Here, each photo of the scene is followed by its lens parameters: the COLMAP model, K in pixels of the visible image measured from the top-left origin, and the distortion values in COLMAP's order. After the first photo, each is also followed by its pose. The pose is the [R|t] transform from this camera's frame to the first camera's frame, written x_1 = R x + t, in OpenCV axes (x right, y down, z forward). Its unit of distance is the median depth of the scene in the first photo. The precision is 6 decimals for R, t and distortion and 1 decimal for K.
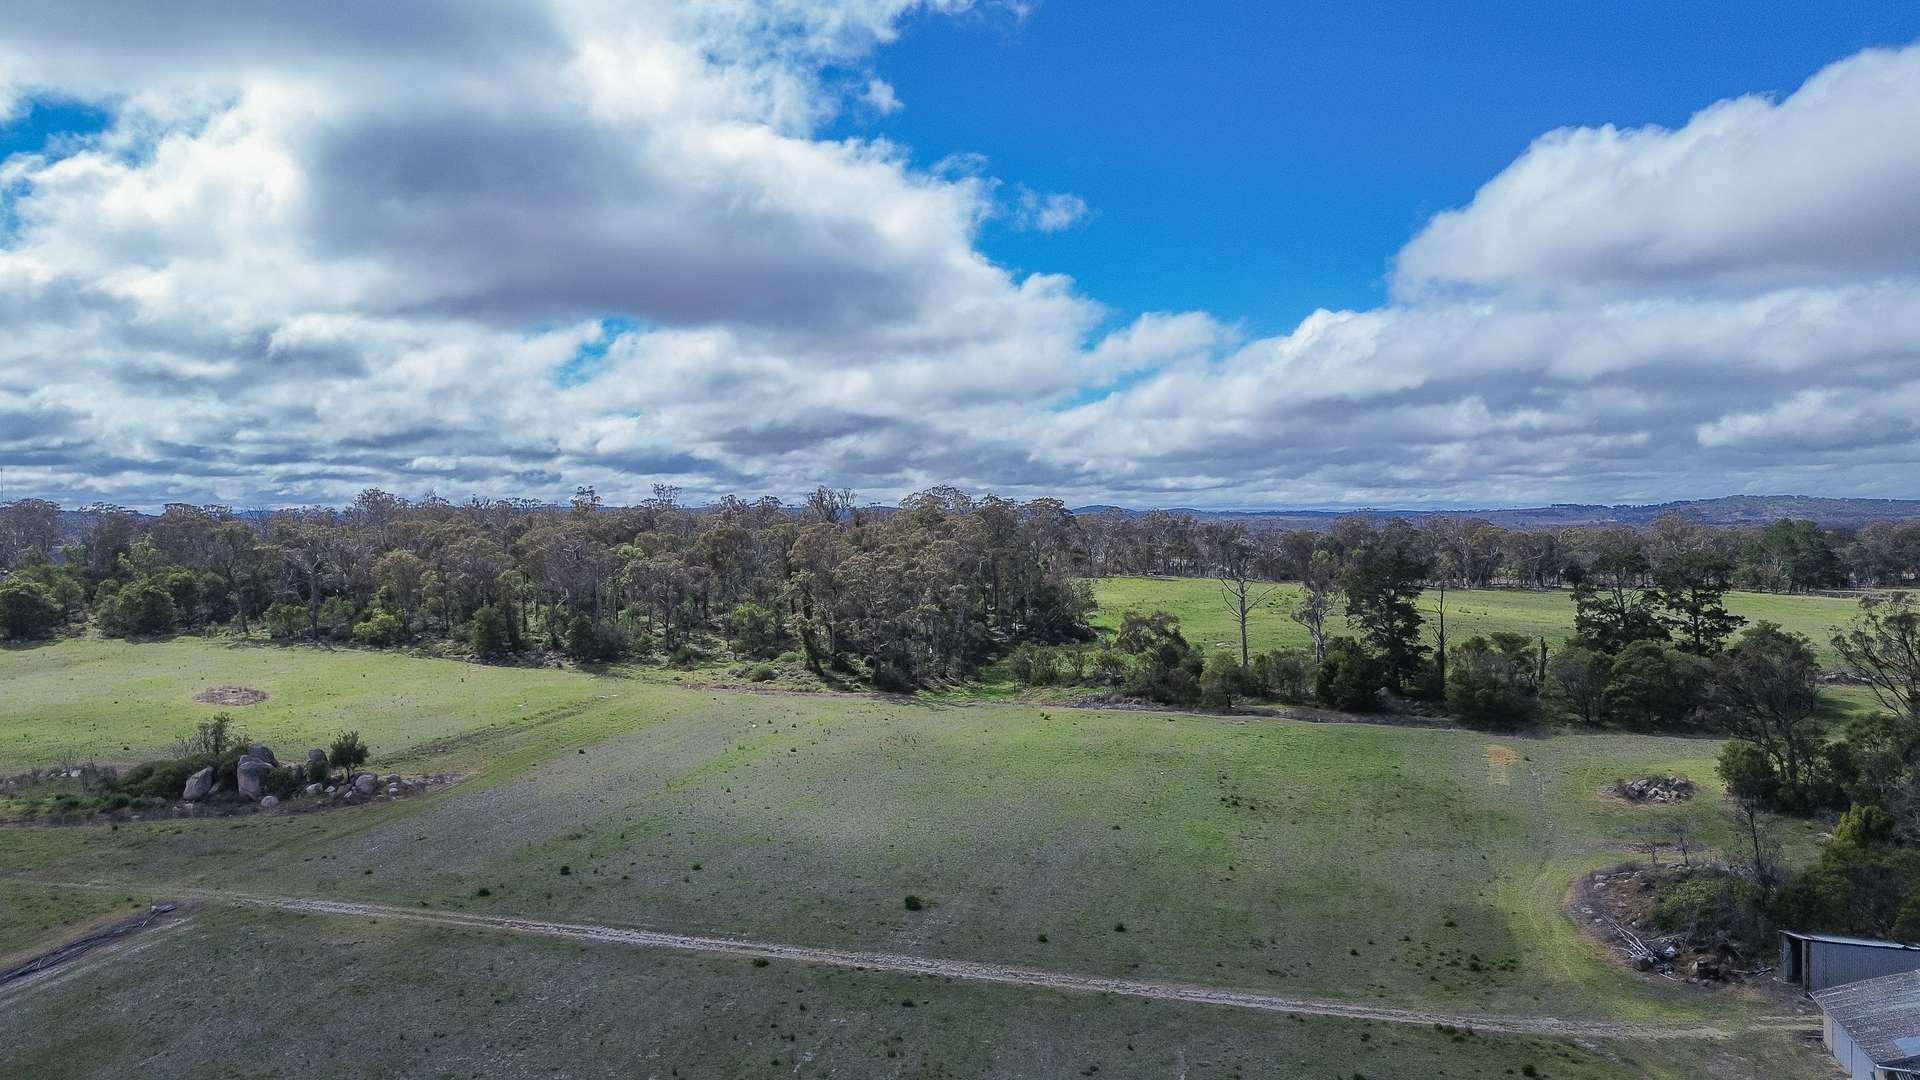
lens RADIAL K [[1360.6, 0, 958.9], [0, 1360.6, 536.8], [0, 0, 1]] dist [0.057980, -0.050796]
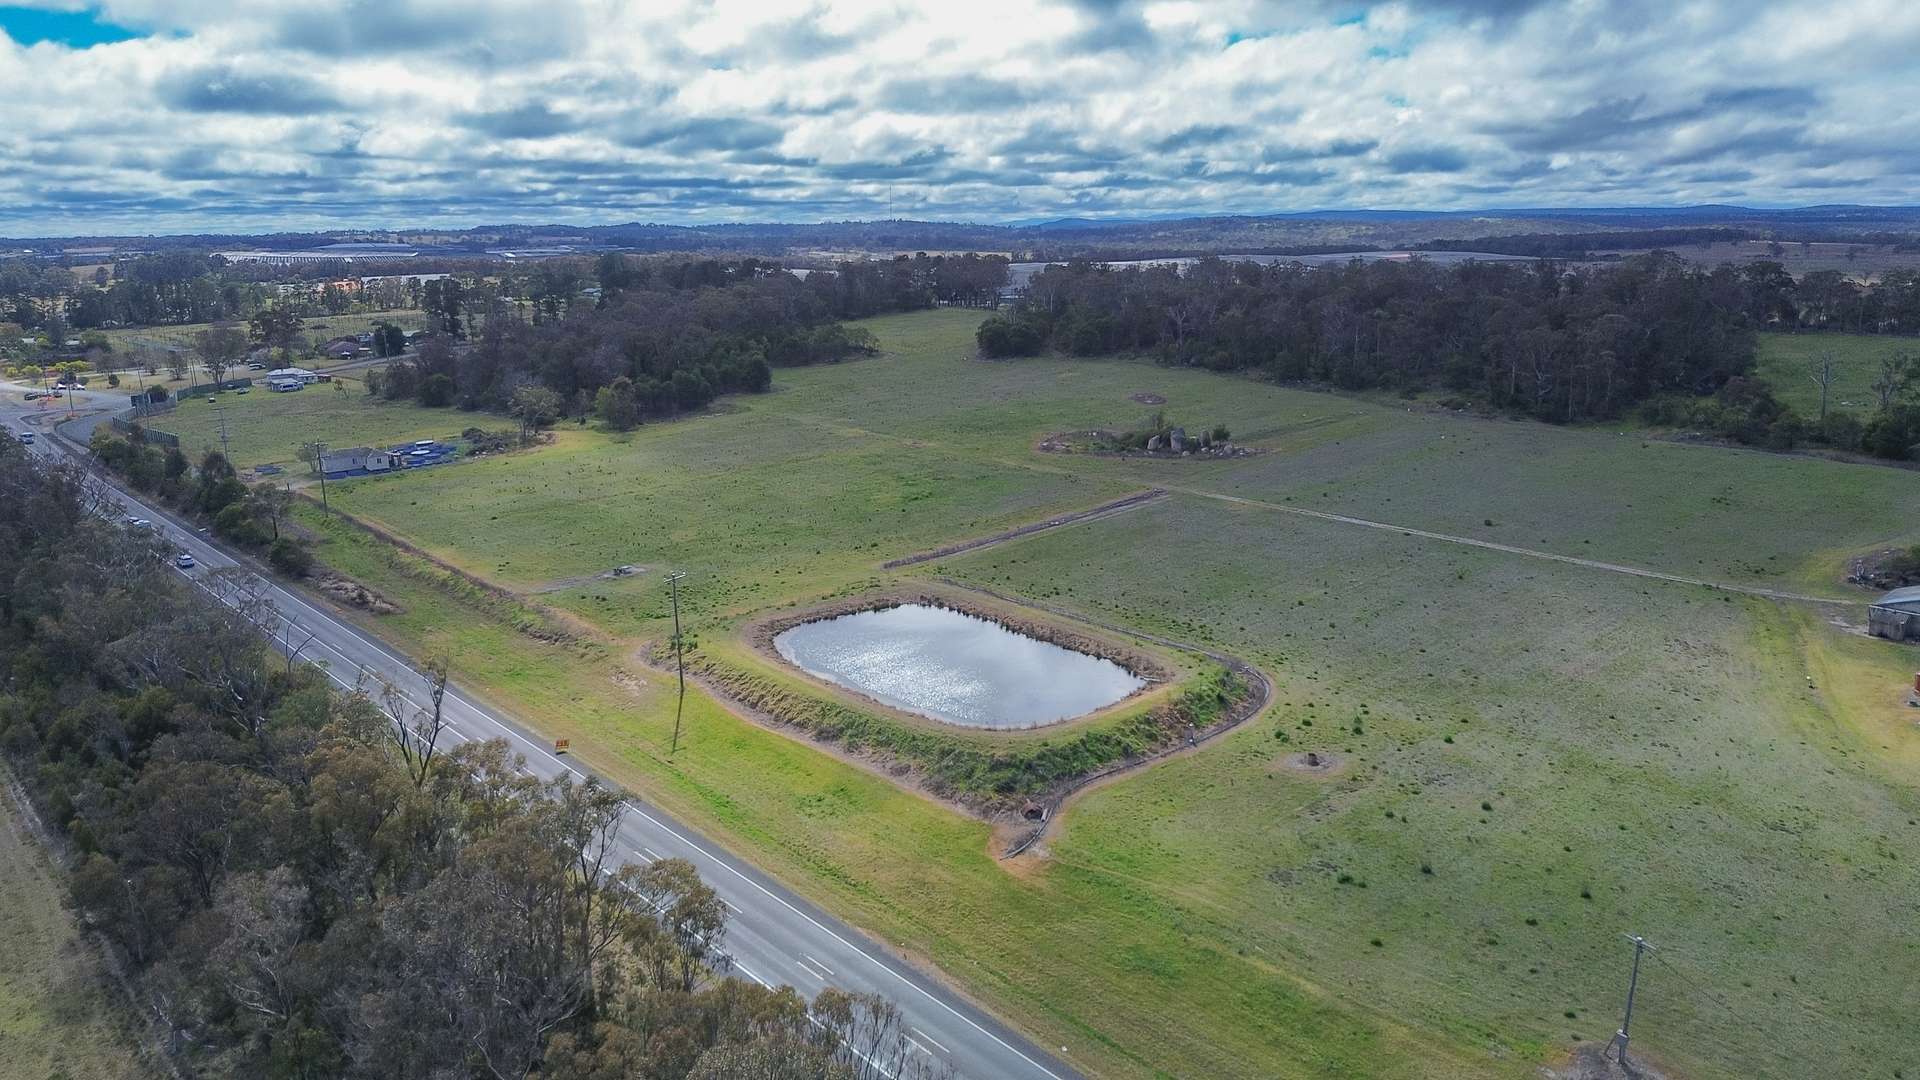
lens RADIAL K [[1360.6, 0, 973.7], [0, 1360.6, 537.4], [0, 0, 1]] dist [0.057980, -0.050796]
pose [[0.858203, 0.113457, -0.500614, 0.257978], [-0.005430, 0.977219, 0.212165, -0.114496], [0.513281, -0.179363, 0.839268, -0.882214]]
